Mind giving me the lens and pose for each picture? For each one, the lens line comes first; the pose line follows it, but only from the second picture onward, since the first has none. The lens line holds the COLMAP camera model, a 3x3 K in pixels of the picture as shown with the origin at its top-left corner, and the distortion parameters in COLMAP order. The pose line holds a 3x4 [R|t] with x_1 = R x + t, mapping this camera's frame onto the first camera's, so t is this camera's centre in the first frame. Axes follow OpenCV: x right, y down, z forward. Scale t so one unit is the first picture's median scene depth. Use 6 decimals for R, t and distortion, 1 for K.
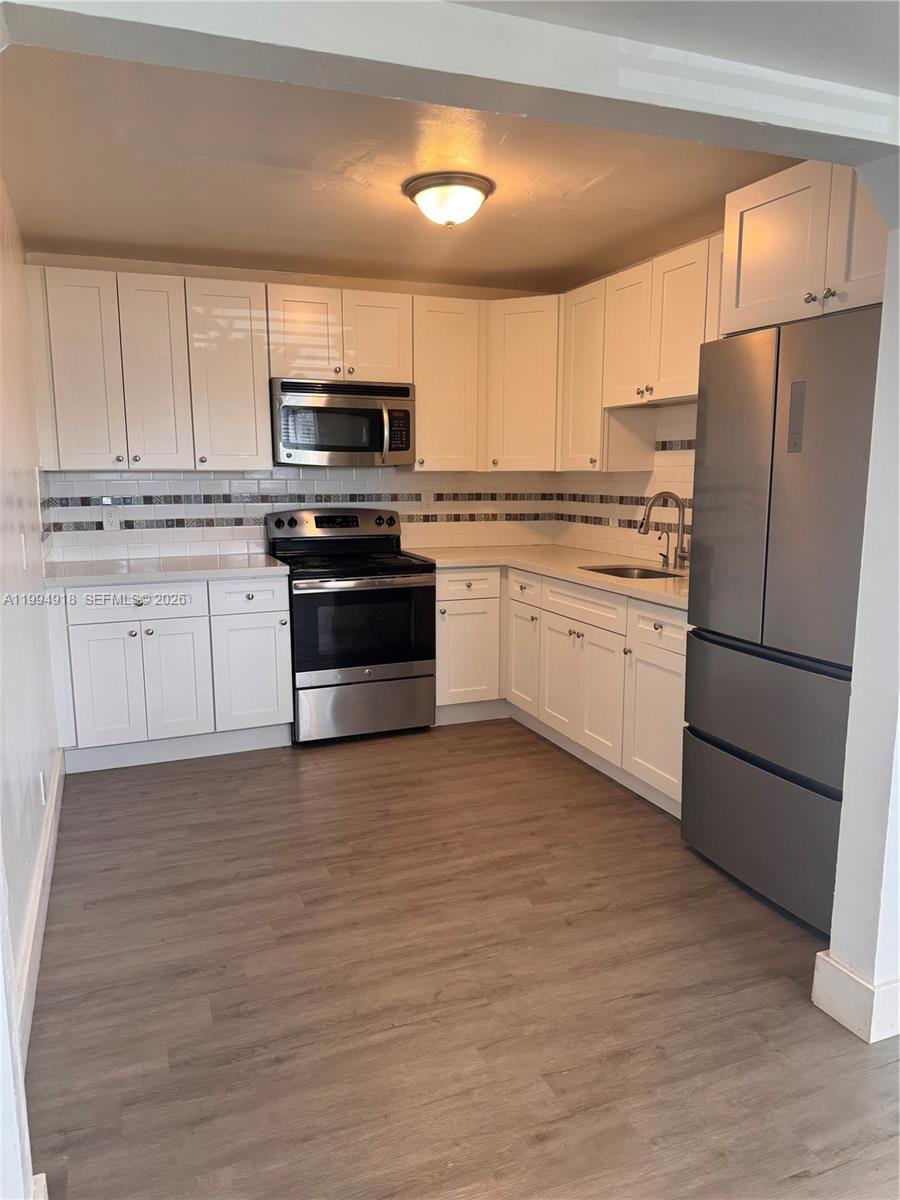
lens RADIAL K [[837.5, 0, 445.2], [0, 837.5, 606.4], [0, 0, 1]] dist [0.137544, -0.221302]
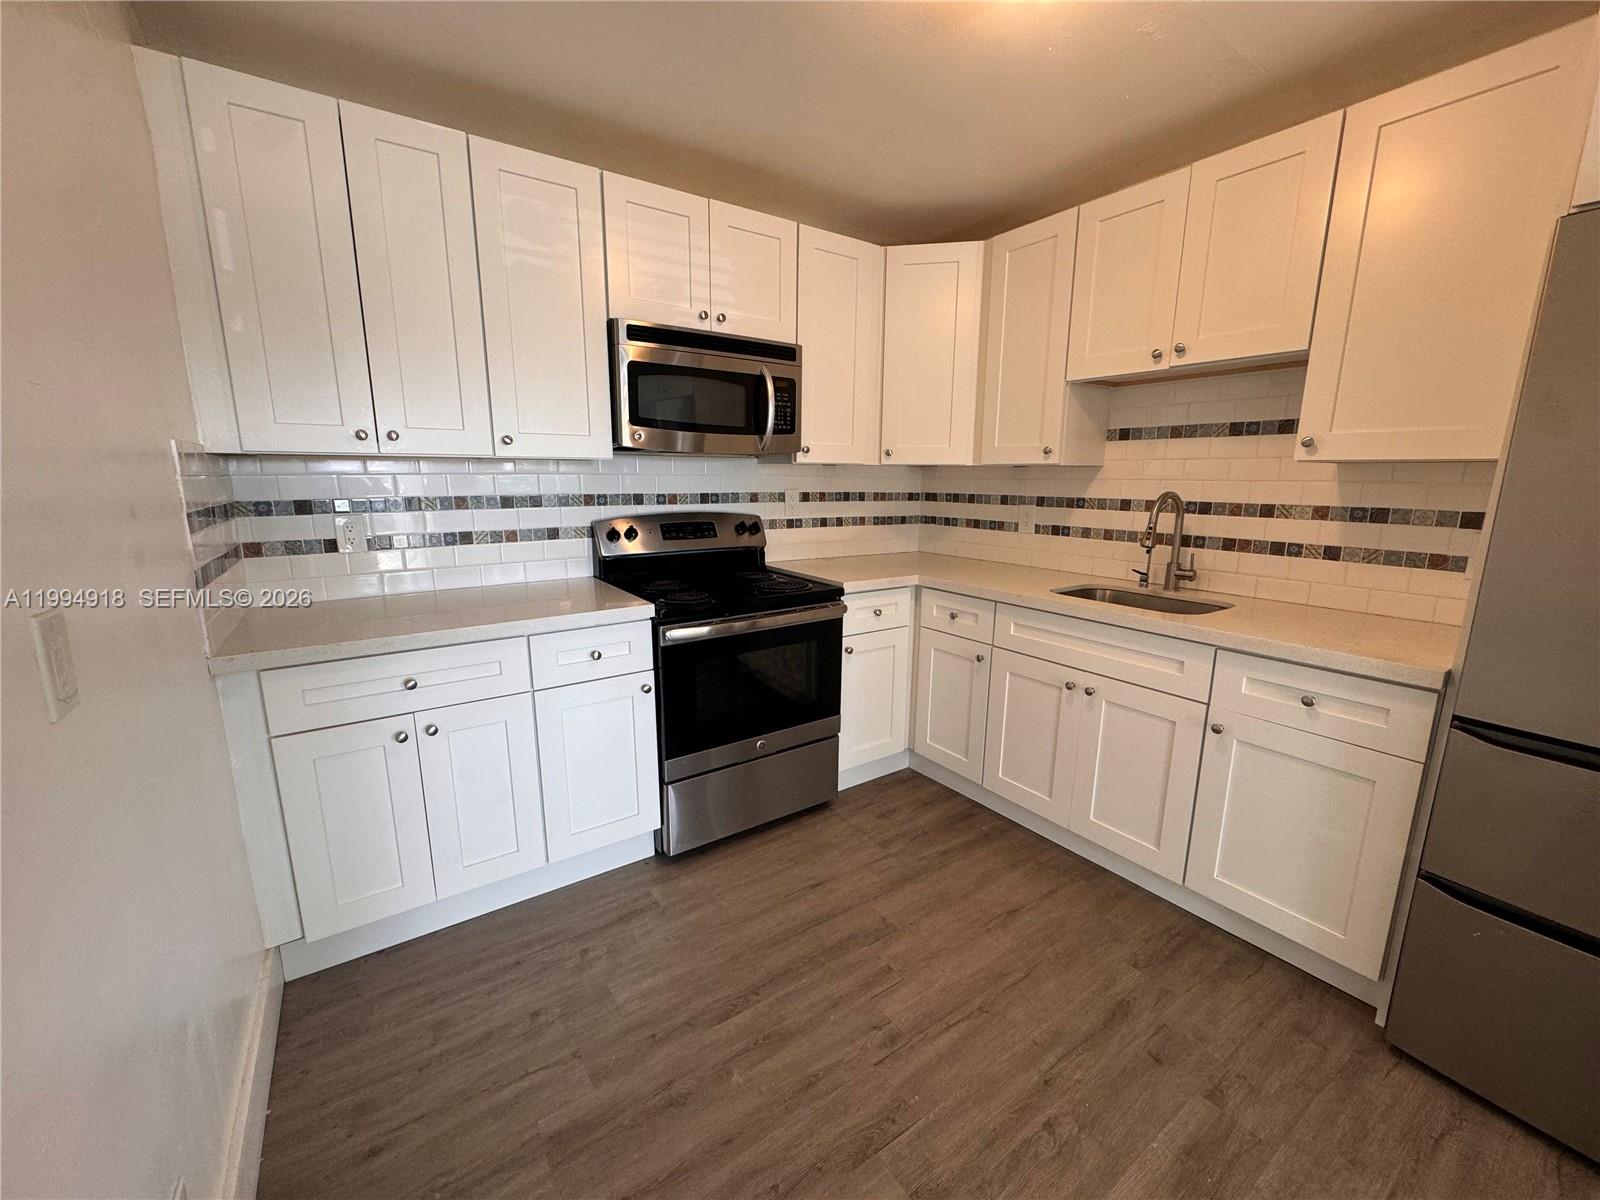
lens RADIAL K [[640.3, 0, 797.7], [0, 640.3, 598.0], [0, 0, 1]] dist [-0.001509, 0.000559]
pose [[0.974430, -0.035056, 0.221939, -0.174522], [0.028726, 0.999085, 0.031687, -0.060608], [-0.222847, -0.024501, 0.974546, 0.457497]]
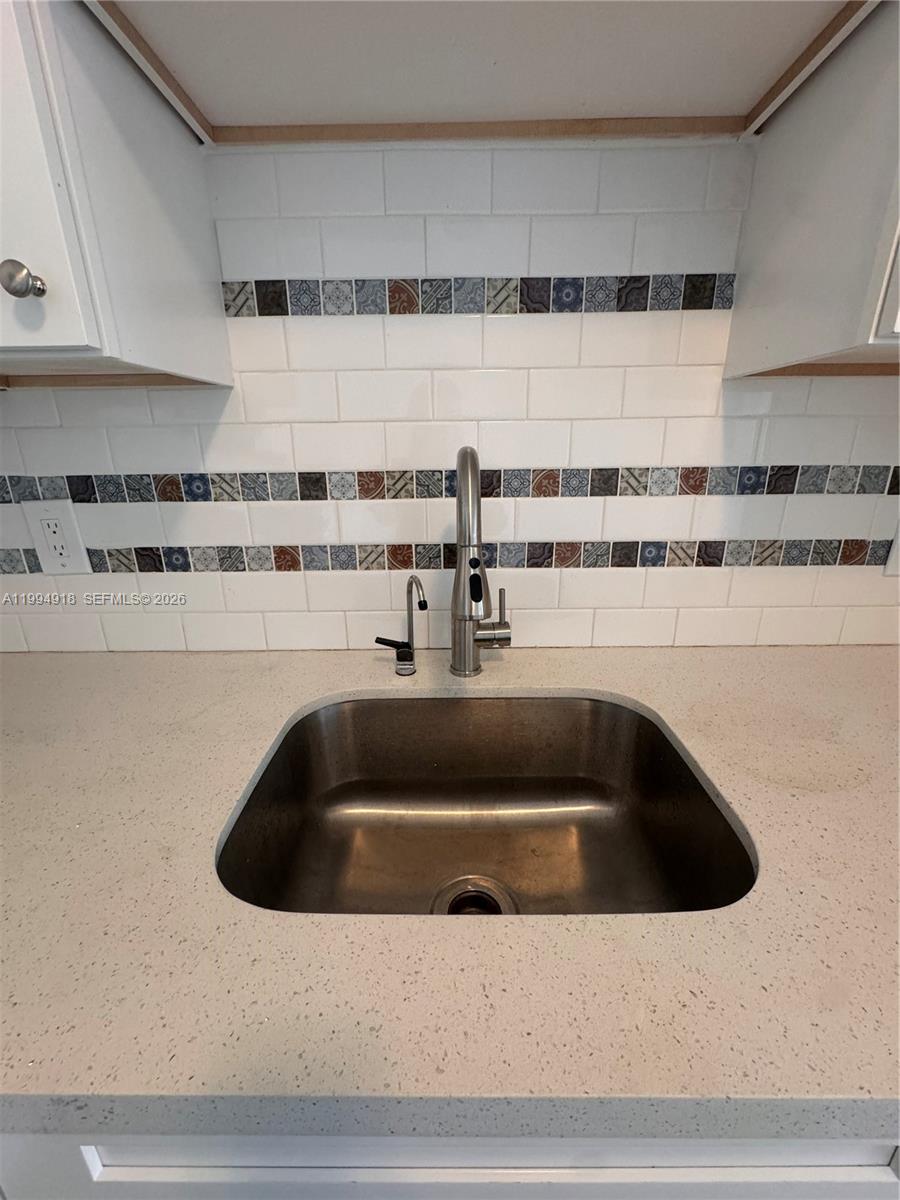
lens RADIAL K [[480.2, 0, 449.0], [0, 480.2, 599.8], [0, 0, 1]] dist [-0.001509, 0.000559]
pose [[0.369780, -0.294963, 0.881056, 0.094546], [0.161115, 0.954261, 0.251850, -0.114680], [-0.915043, 0.048822, 0.400390, 0.843629]]
